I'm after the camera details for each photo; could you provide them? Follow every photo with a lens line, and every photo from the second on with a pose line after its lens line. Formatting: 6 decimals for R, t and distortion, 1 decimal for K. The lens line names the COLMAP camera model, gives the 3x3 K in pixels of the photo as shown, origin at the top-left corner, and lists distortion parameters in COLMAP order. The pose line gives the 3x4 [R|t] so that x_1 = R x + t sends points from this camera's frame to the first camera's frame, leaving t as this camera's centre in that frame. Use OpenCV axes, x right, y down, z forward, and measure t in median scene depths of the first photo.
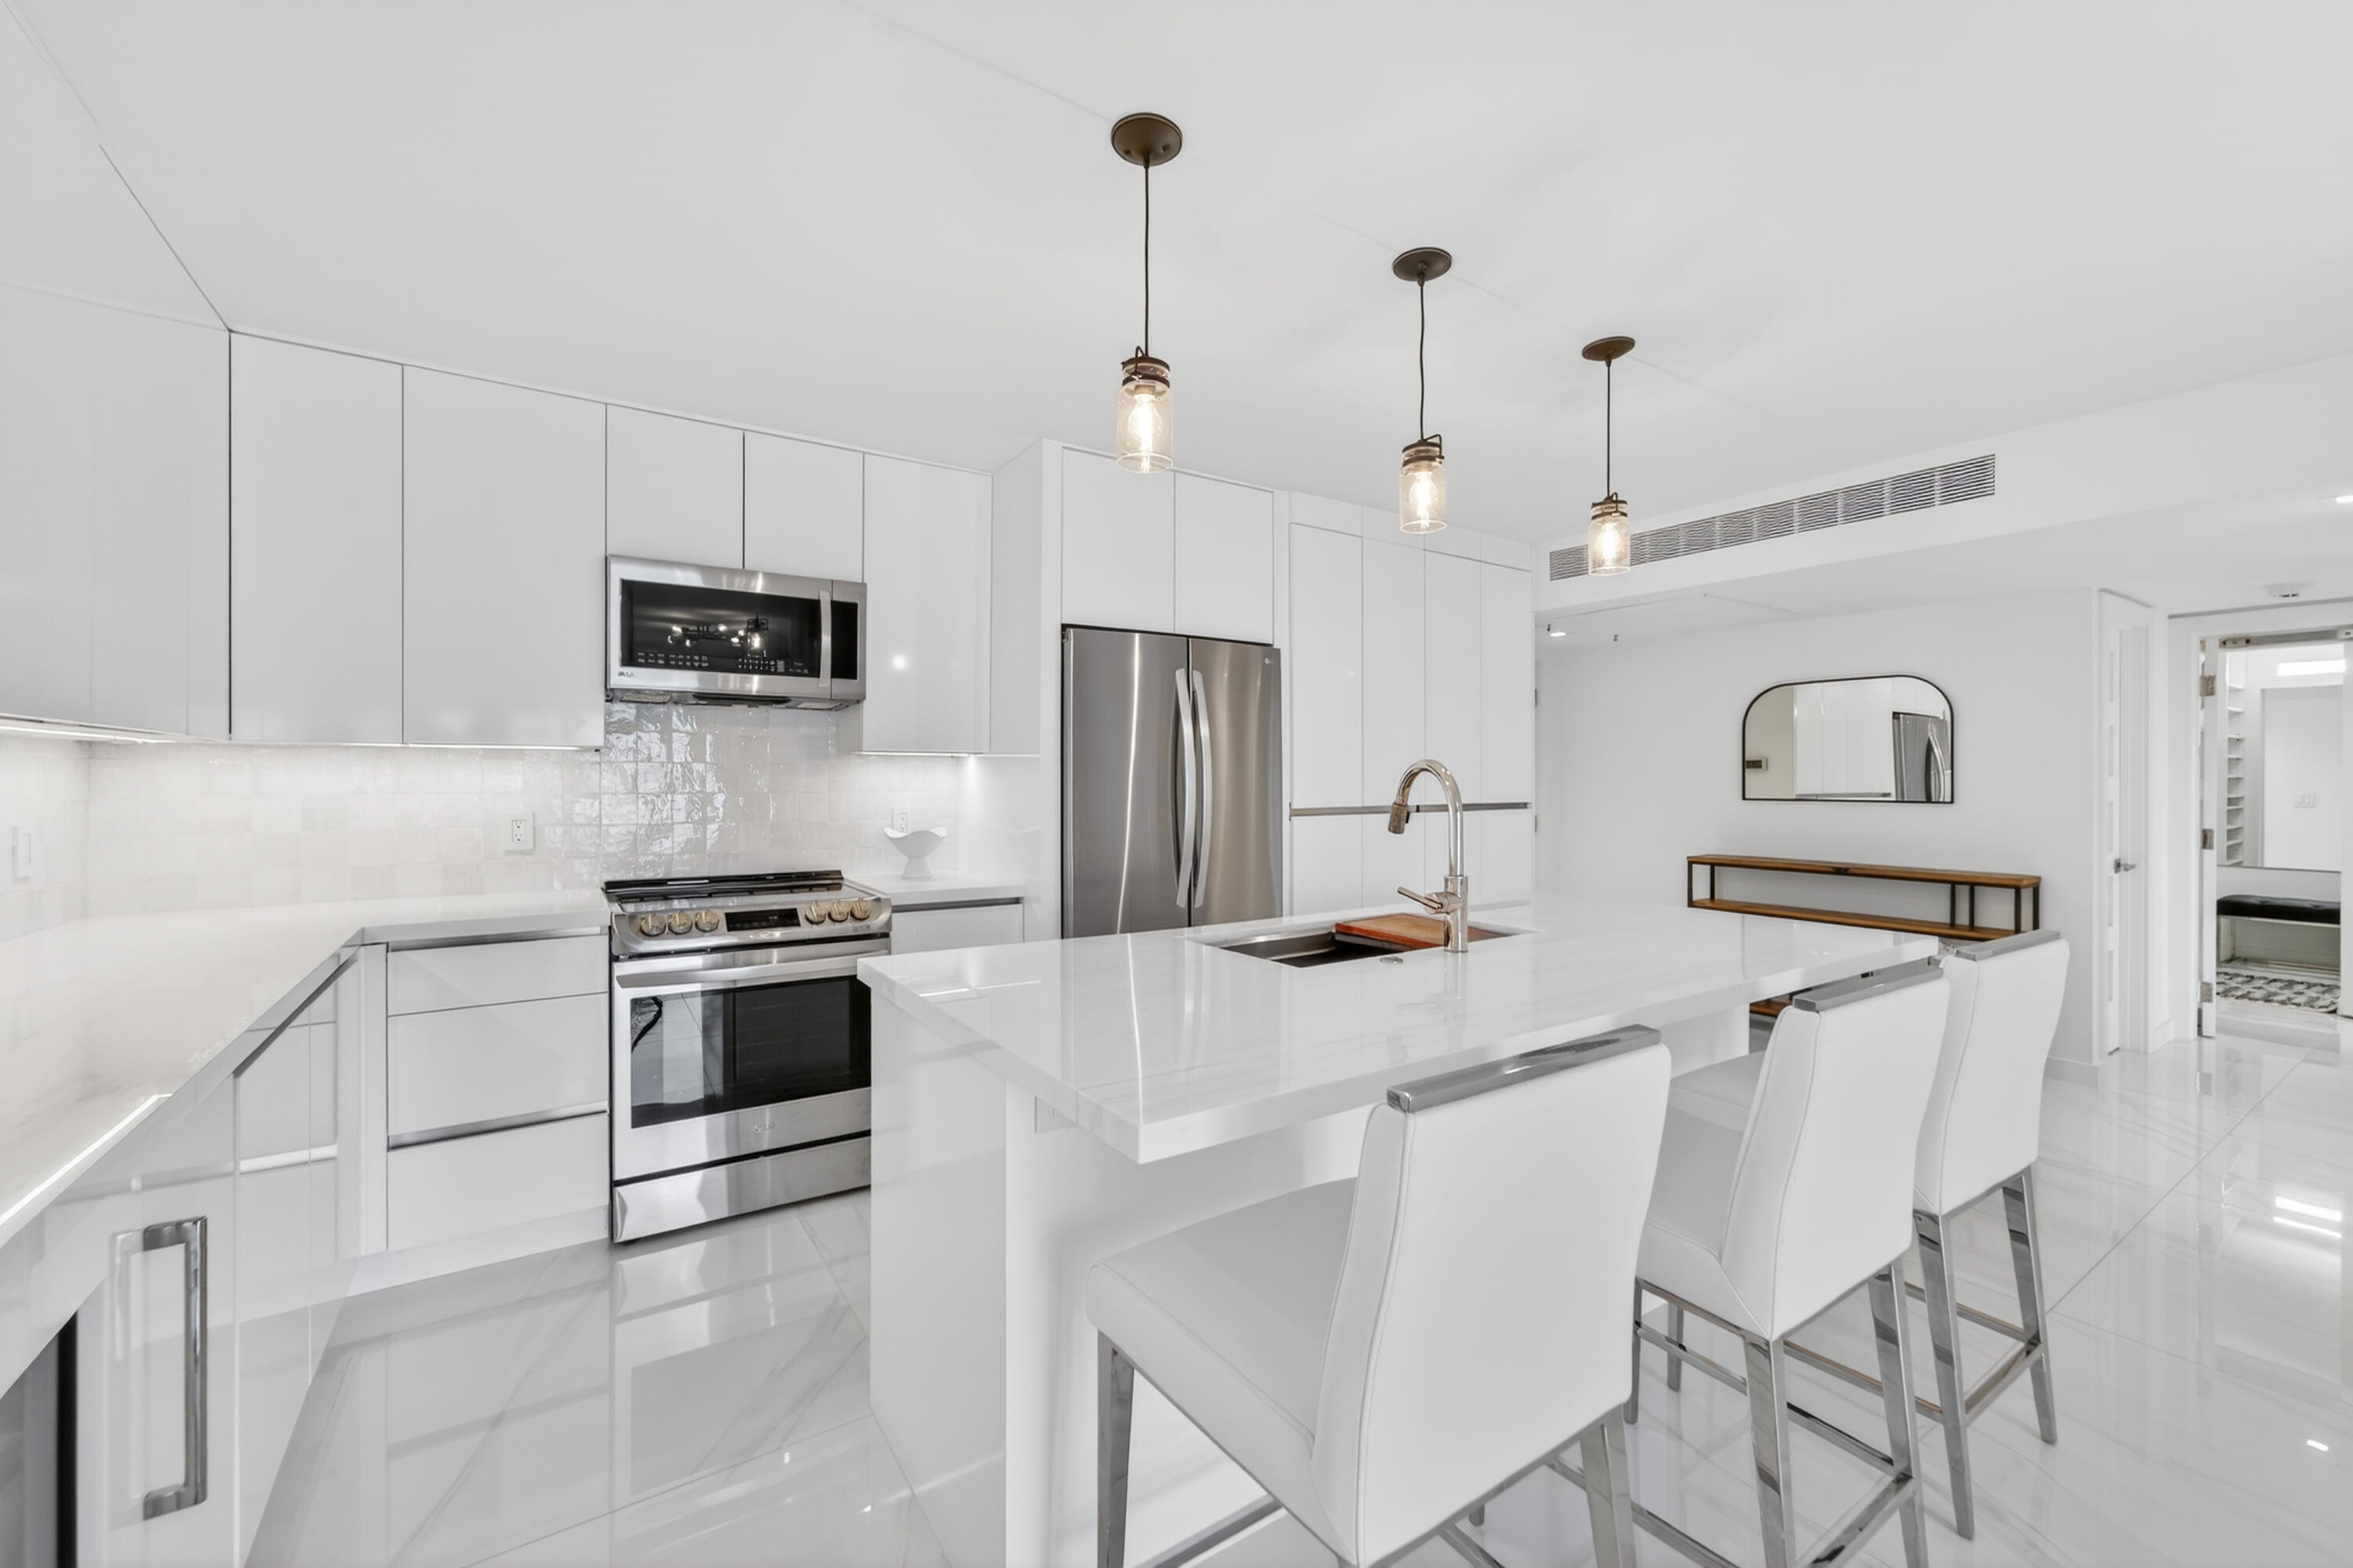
lens RADIAL K [[943.6, 0, 1178.0], [0, 943.6, 786.5], [0, 0, 1]] dist [-0.000944, 0.001688]
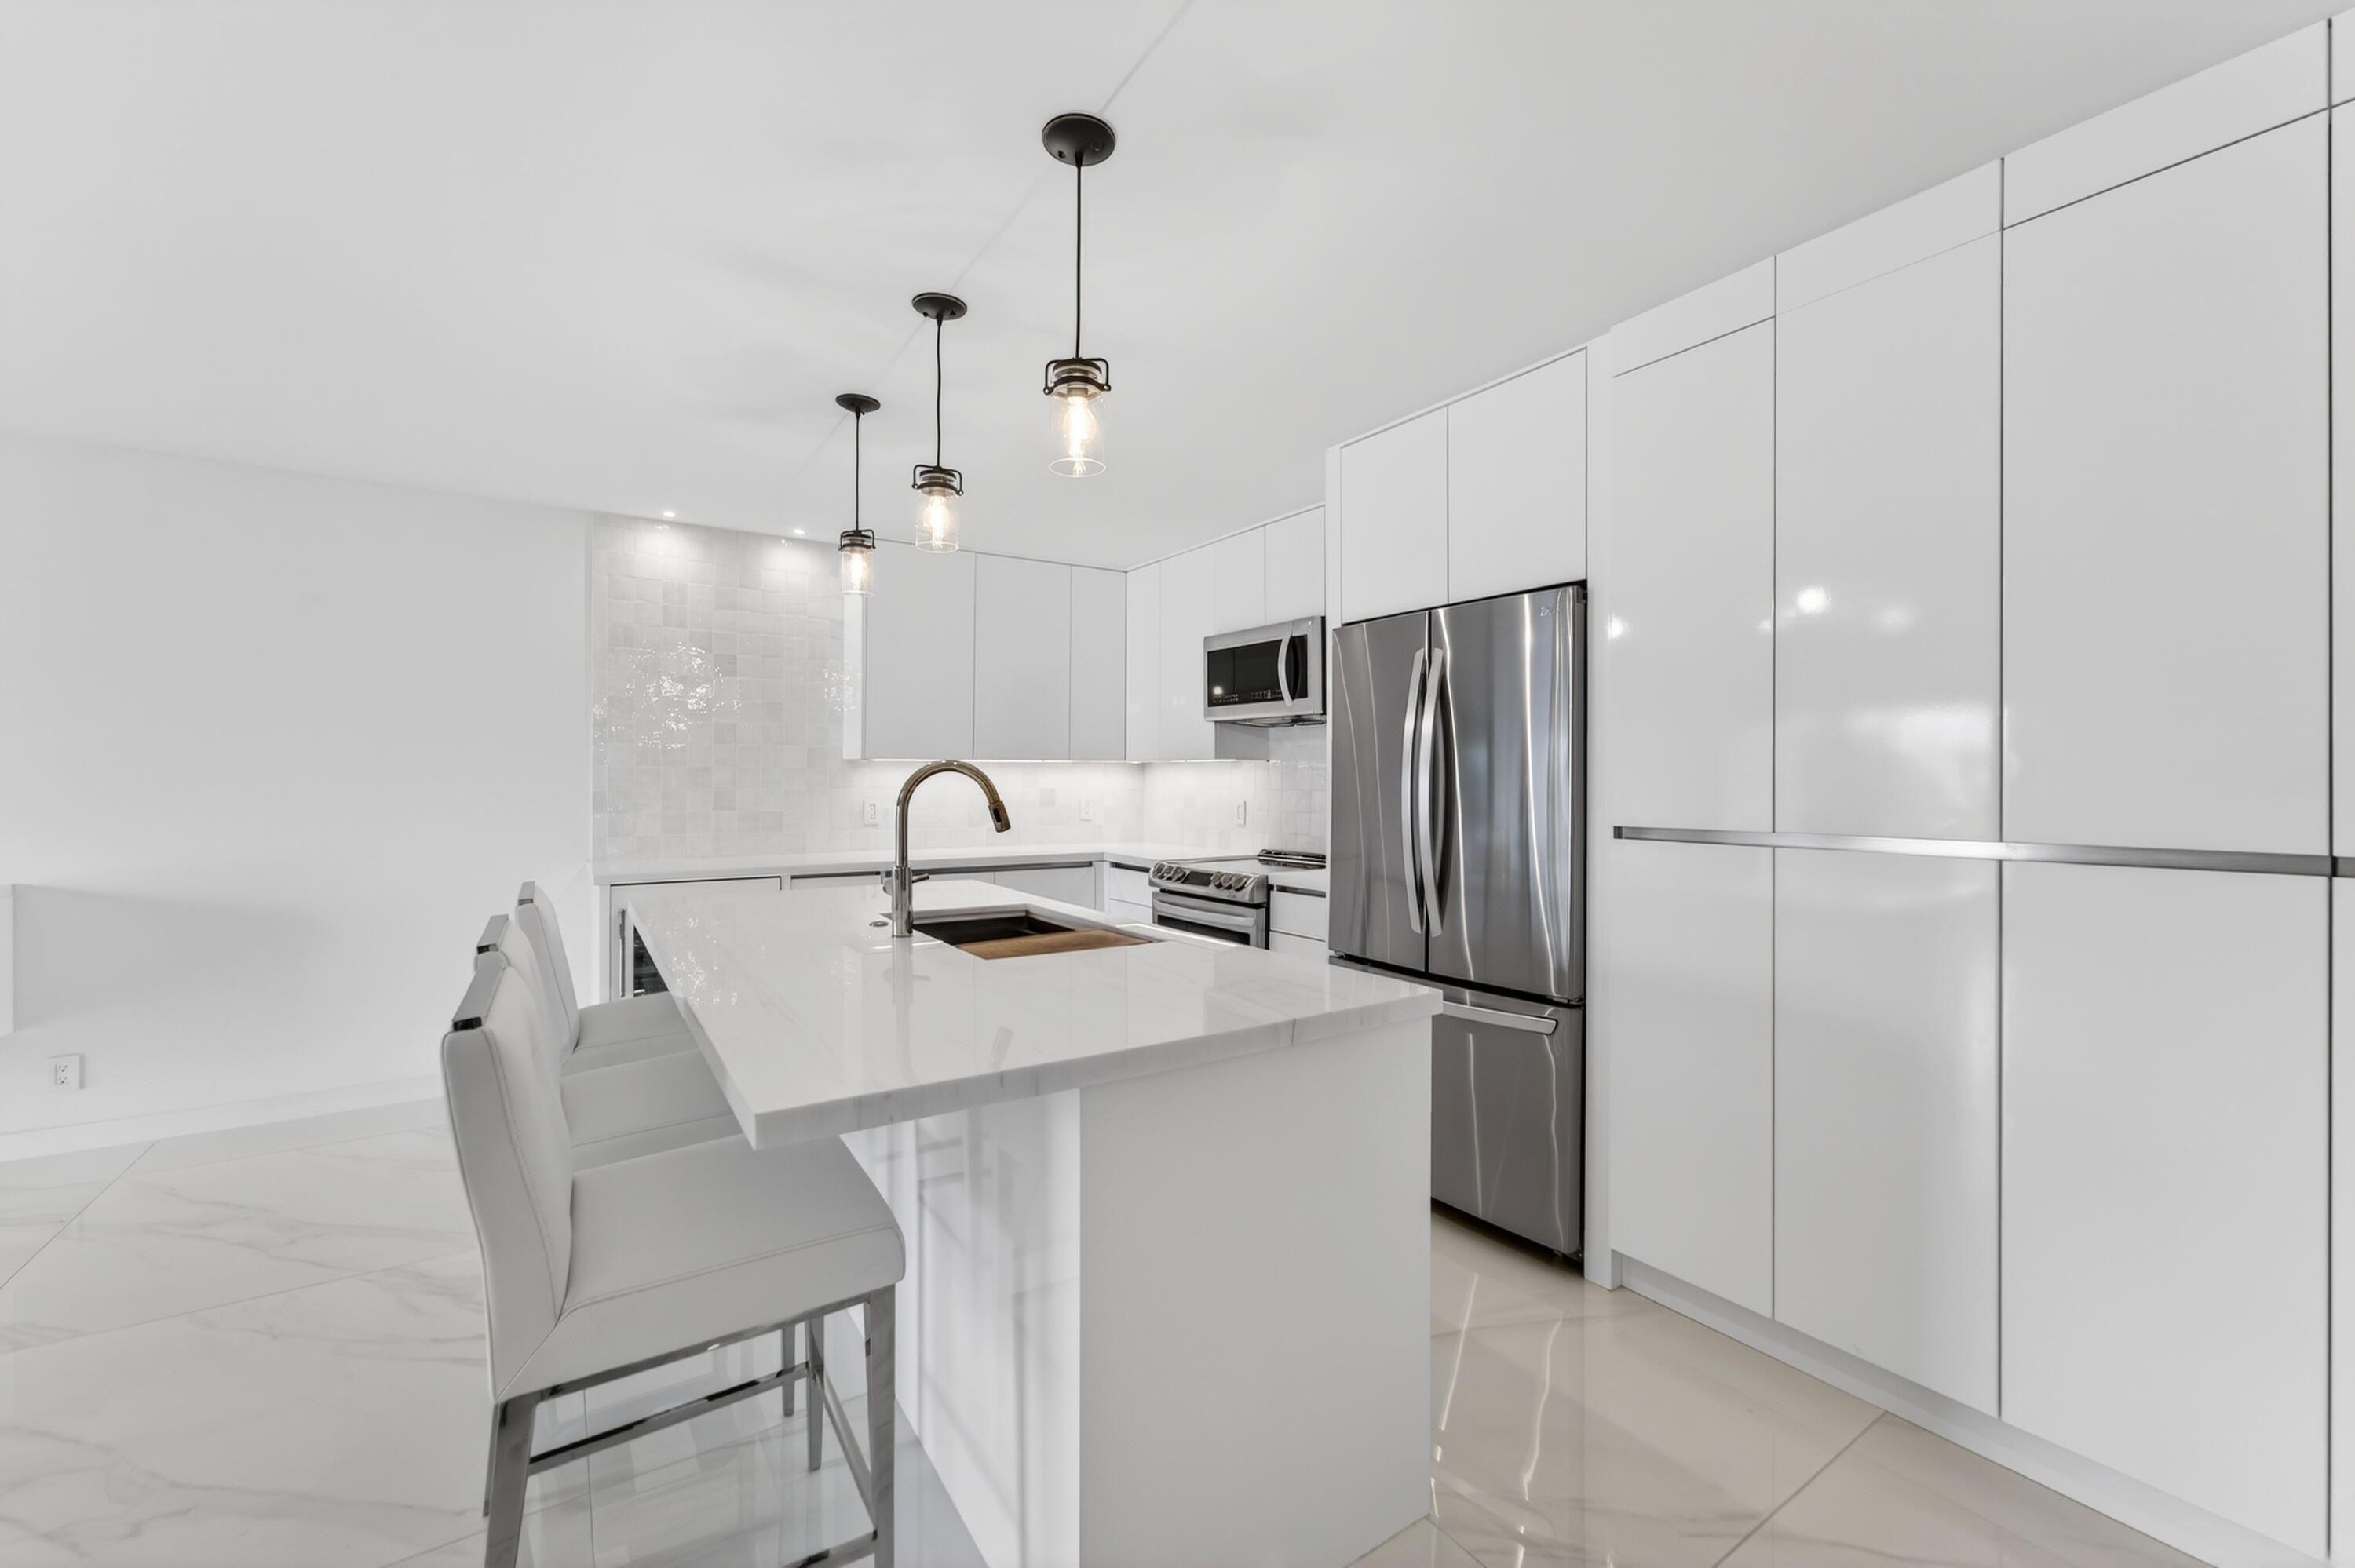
lens RADIAL K [[944.3, 0, 1169.8], [0, 944.3, 783.3], [0, 0, 1]] dist [-0.000944, 0.001688]
pose [[0.010221, 0.004001, -0.999940, 0.889368], [-0.007975, 0.999961, 0.003919, -0.006828], [0.999916, 0.007934, 0.010252, 0.834707]]
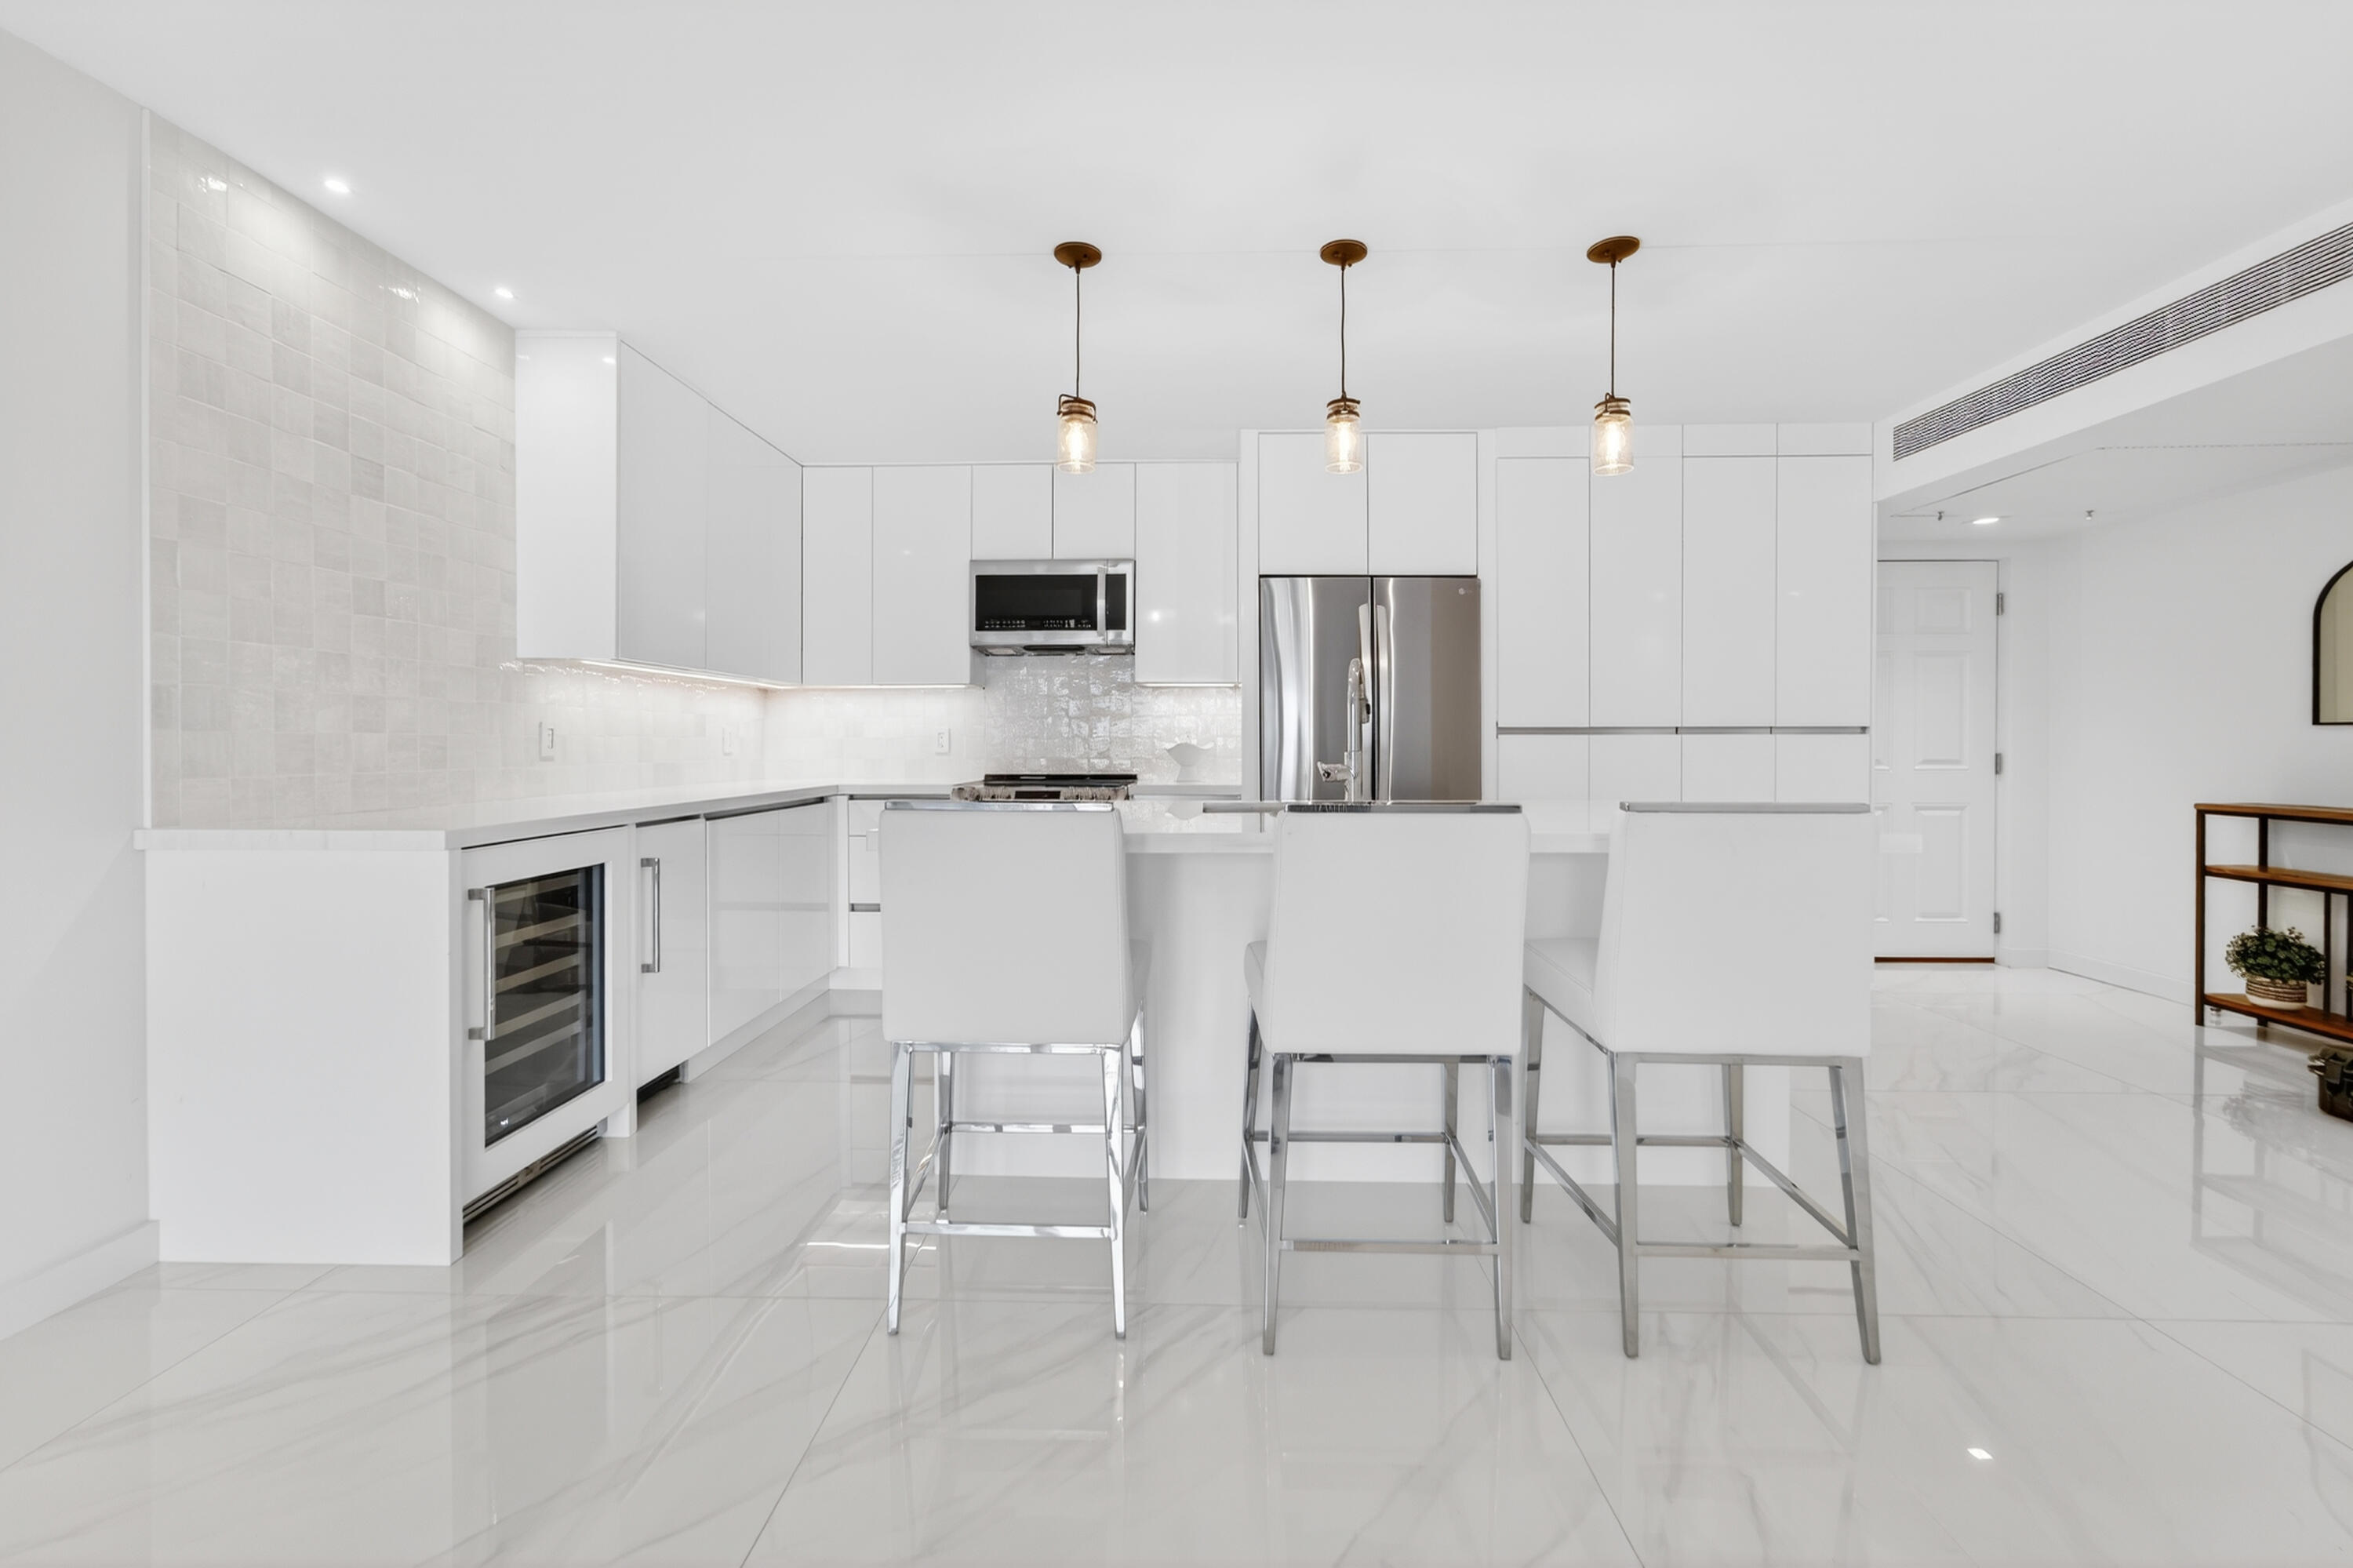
lens RADIAL K [[943.6, 0, 1158.7], [0, 943.6, 759.8], [0, 0, 1]] dist [-0.000944, 0.001688]
pose [[0.818782, 0.011300, -0.573993, 0.494588], [-0.004000, 0.999894, 0.013979, 0.054888], [0.574091, -0.009150, 0.818741, -0.089675]]
